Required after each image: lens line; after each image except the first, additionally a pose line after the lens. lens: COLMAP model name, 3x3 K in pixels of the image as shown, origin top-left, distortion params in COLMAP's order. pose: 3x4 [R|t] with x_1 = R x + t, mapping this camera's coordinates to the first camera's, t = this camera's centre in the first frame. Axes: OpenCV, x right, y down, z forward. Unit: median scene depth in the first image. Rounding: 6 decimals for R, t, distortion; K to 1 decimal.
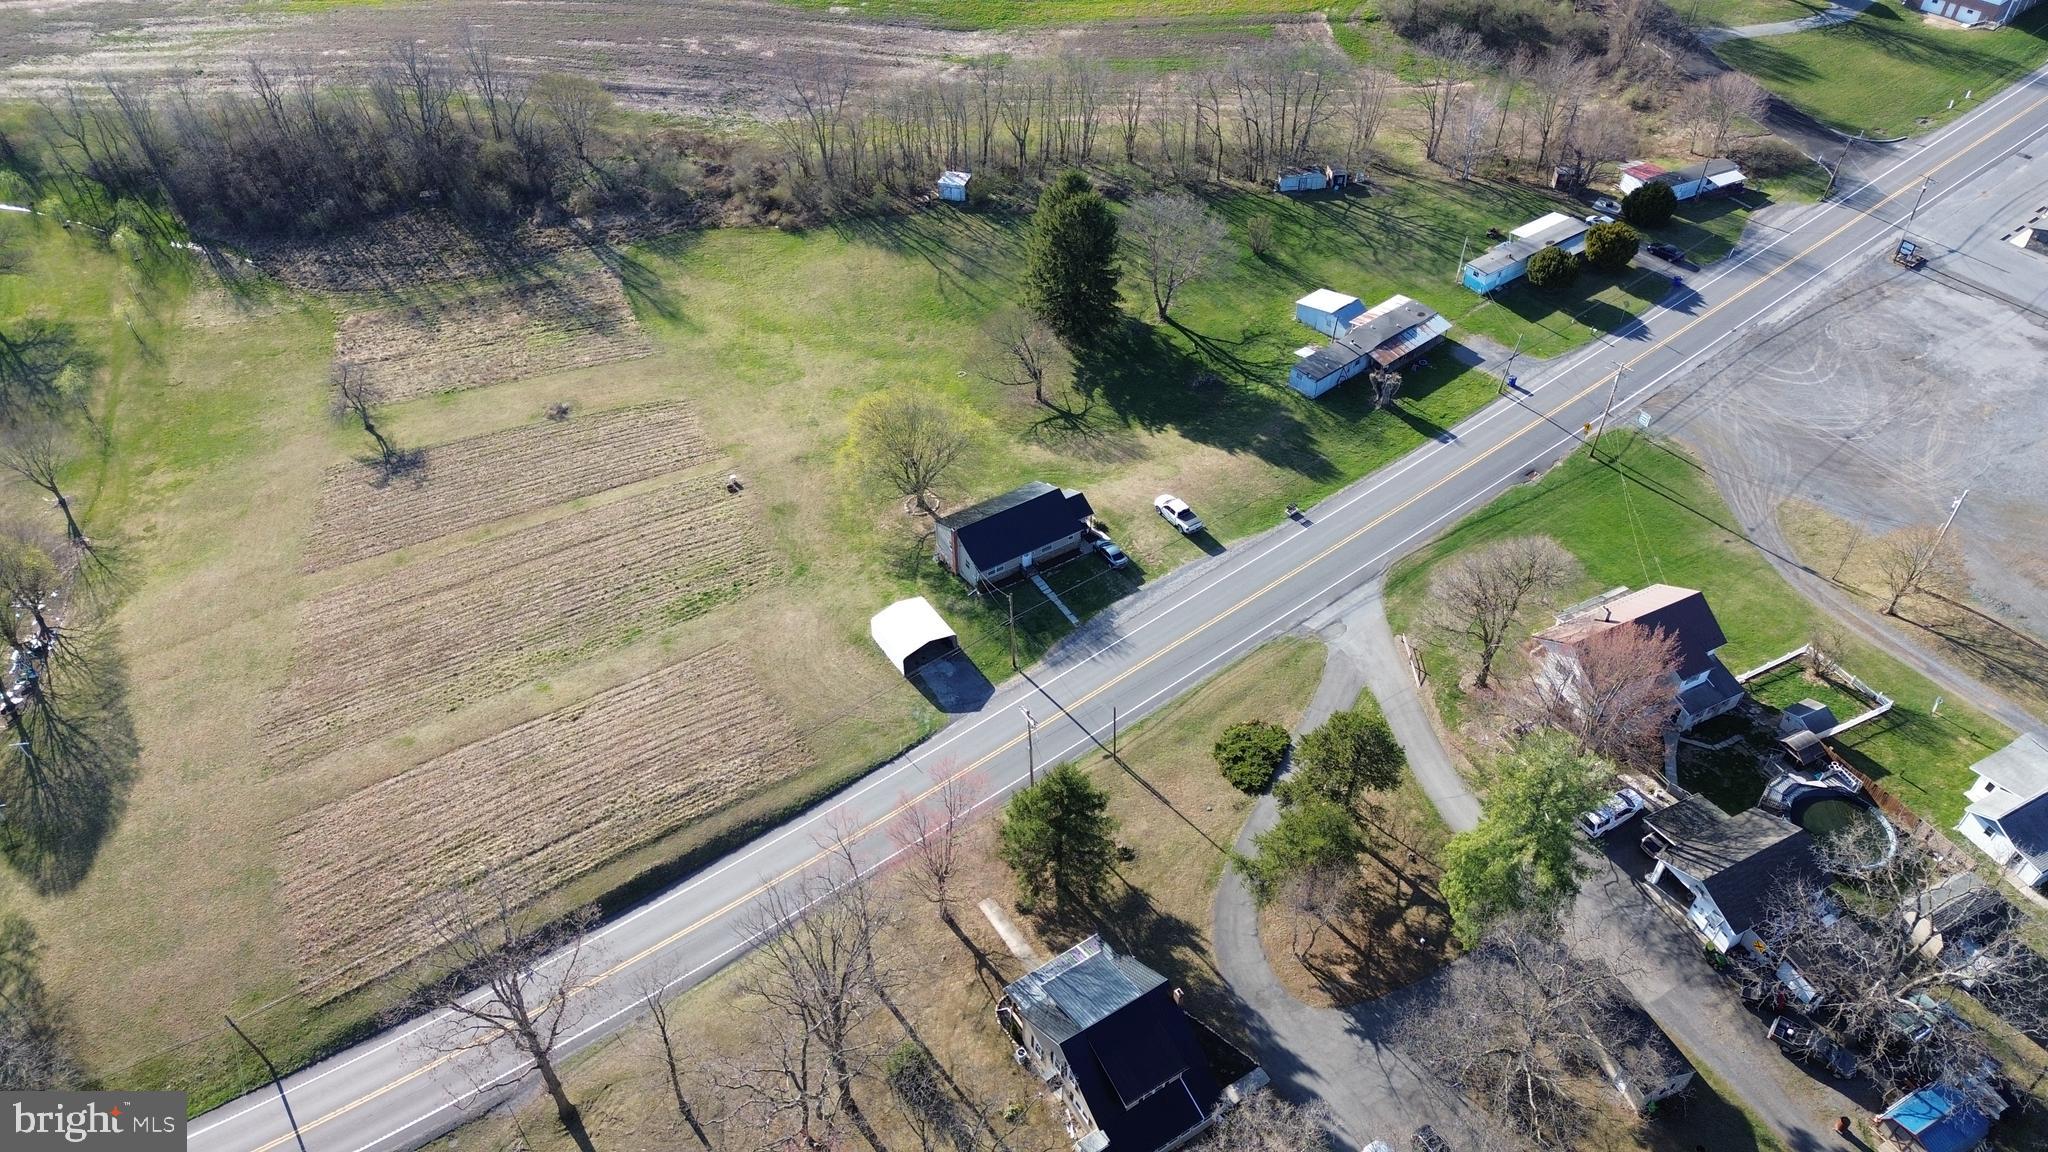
lens RADIAL K [[1440.5, 0, 1032.1], [0, 1440.5, 556.2], [0, 0, 1]] dist [0.073023, -0.063756]
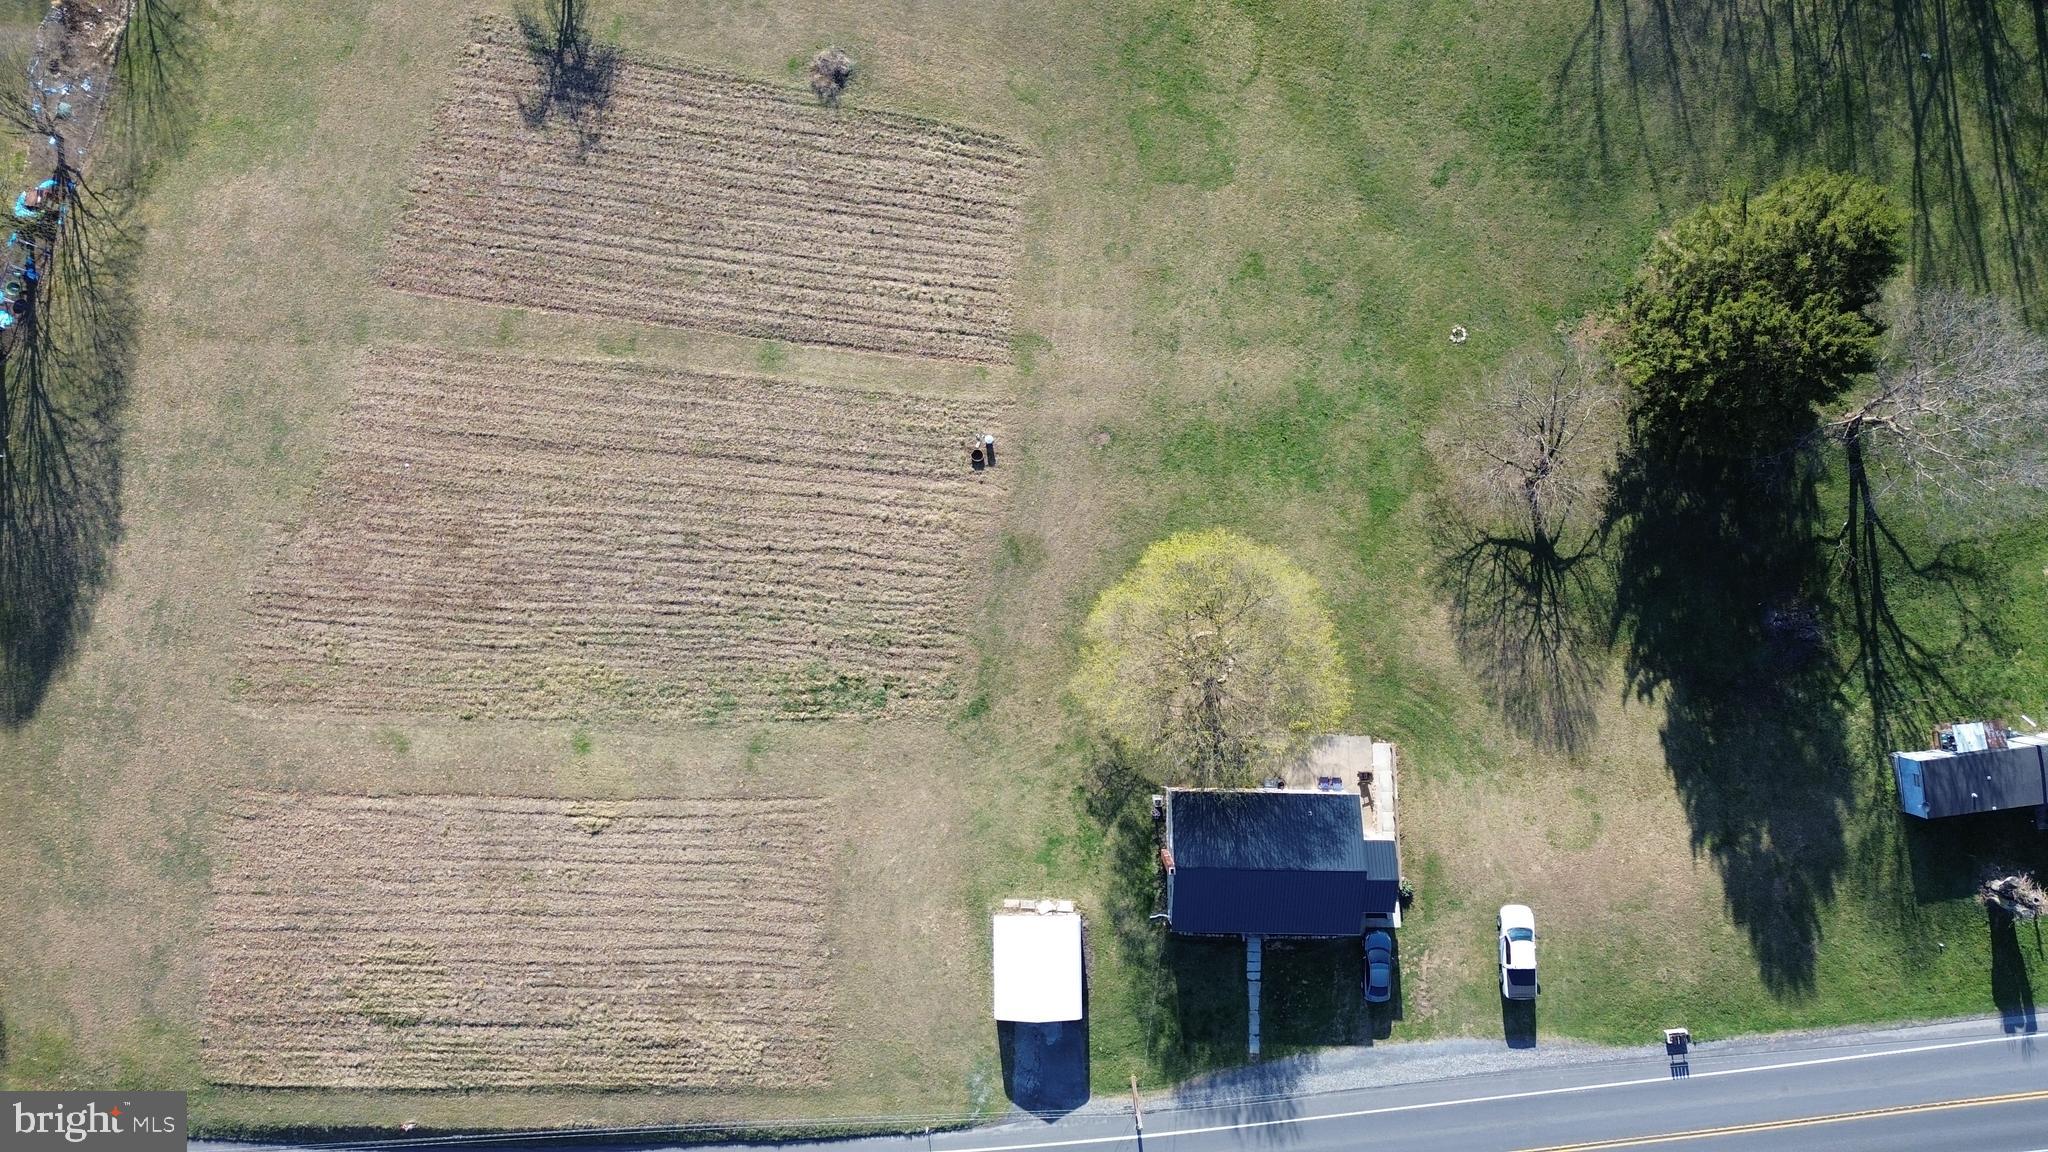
lens RADIAL K [[1440.5, 0, 1036.5], [0, 1440.5, 556.7], [0, 0, 1]] dist [0.073023, -0.063756]
pose [[0.845962, 0.533187, -0.007760, -0.156083], [-0.357150, 0.577346, 0.734245, -0.492680], [0.395970, -0.618372, 0.678840, 0.544783]]
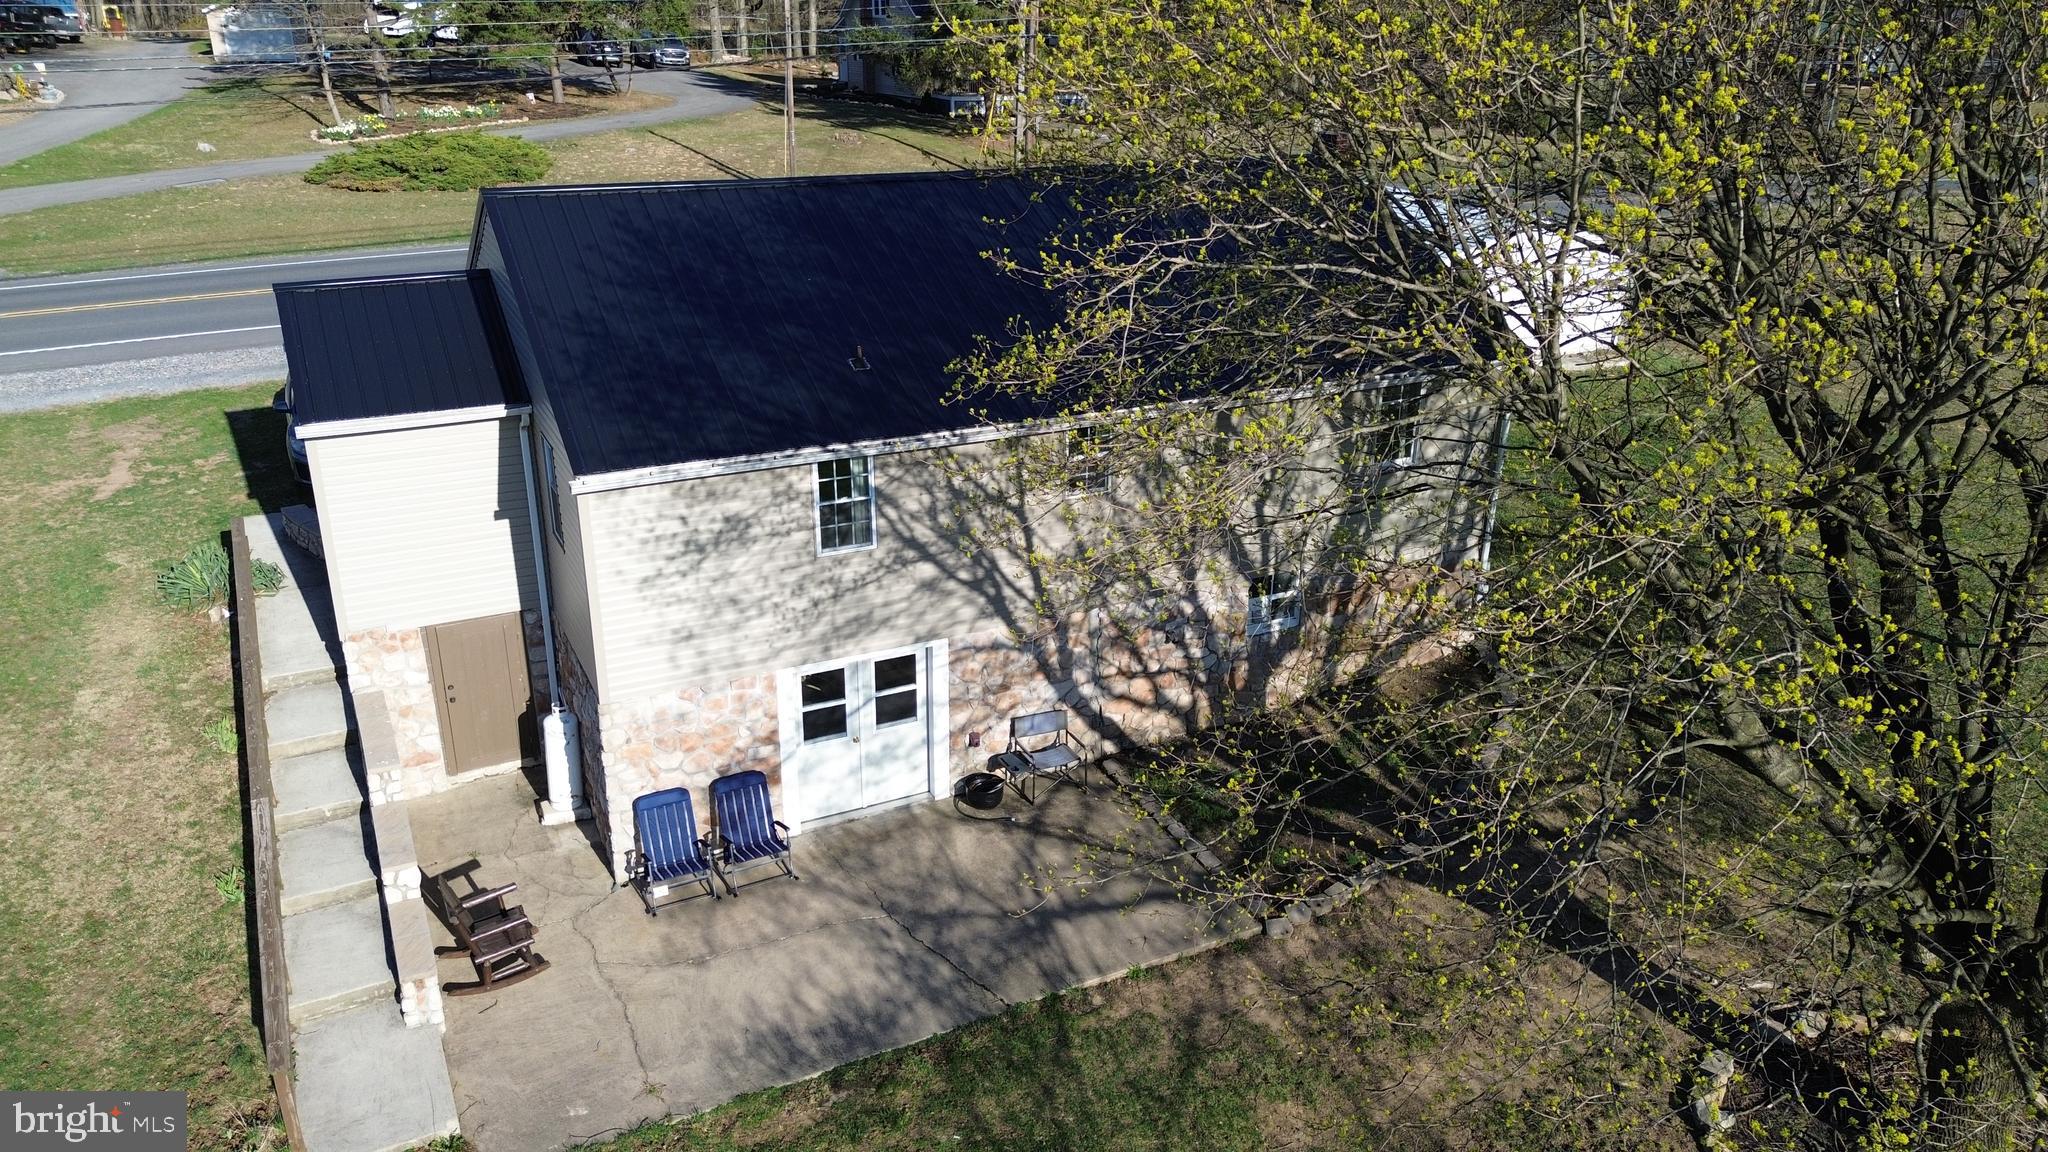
lens RADIAL K [[1440.5, 0, 1030.4], [0, 1440.5, 573.8], [0, 0, 1]] dist [0.073023, -0.063756]
pose [[-0.995367, -0.037877, 0.088371, -0.032695], [0.062213, 0.447039, 0.892348, -0.122024], [-0.073305, 0.893712, -0.442612, 0.979582]]
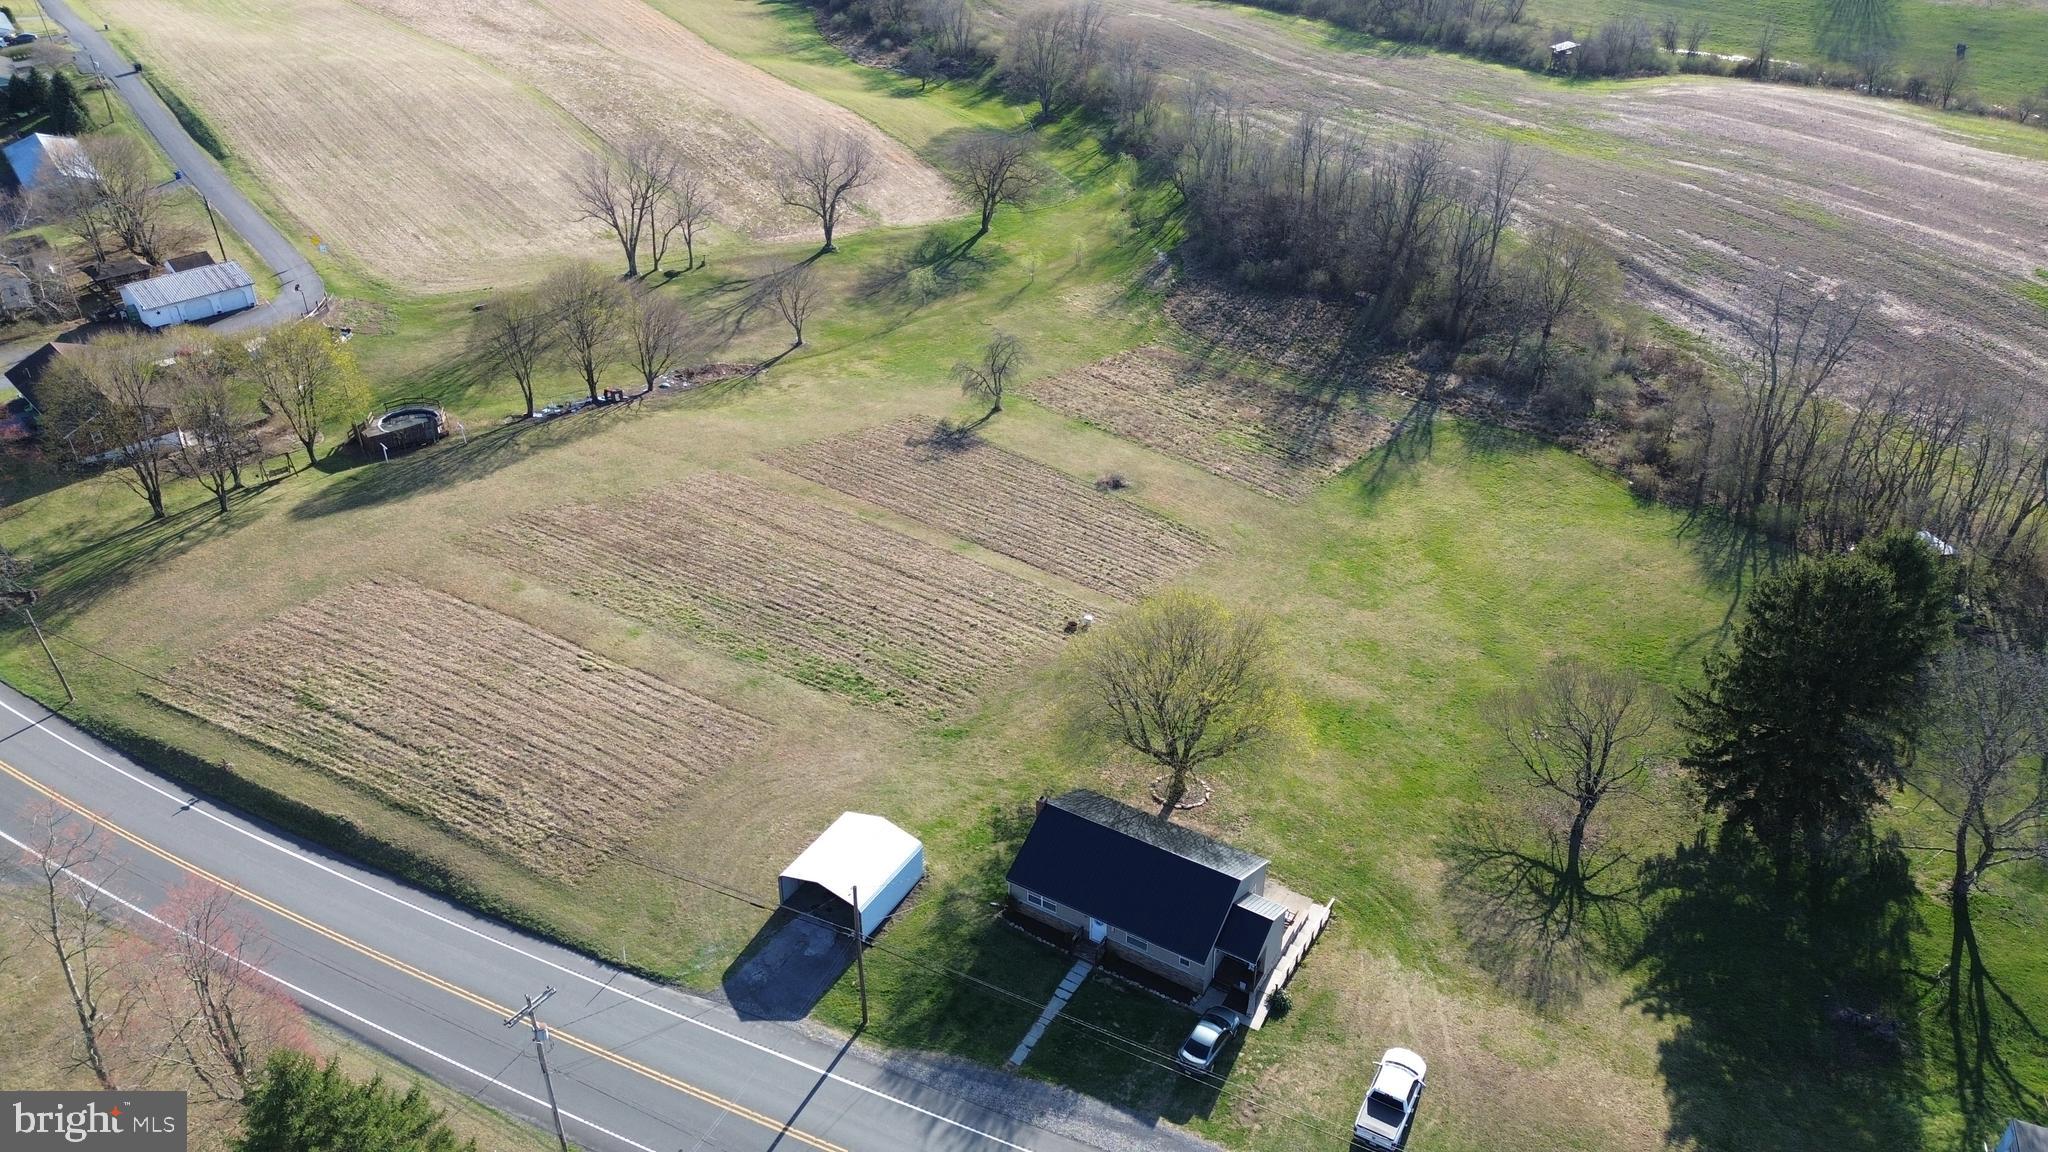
lens RADIAL K [[1440.5, 0, 1029.9], [0, 1440.5, 566.7], [0, 0, 1]] dist [0.073023, -0.063756]
pose [[0.462178, 0.468992, -0.752621, 0.302432], [-0.601074, 0.789676, 0.122969, -0.144605], [0.651998, 0.395547, 0.646870, 0.506664]]
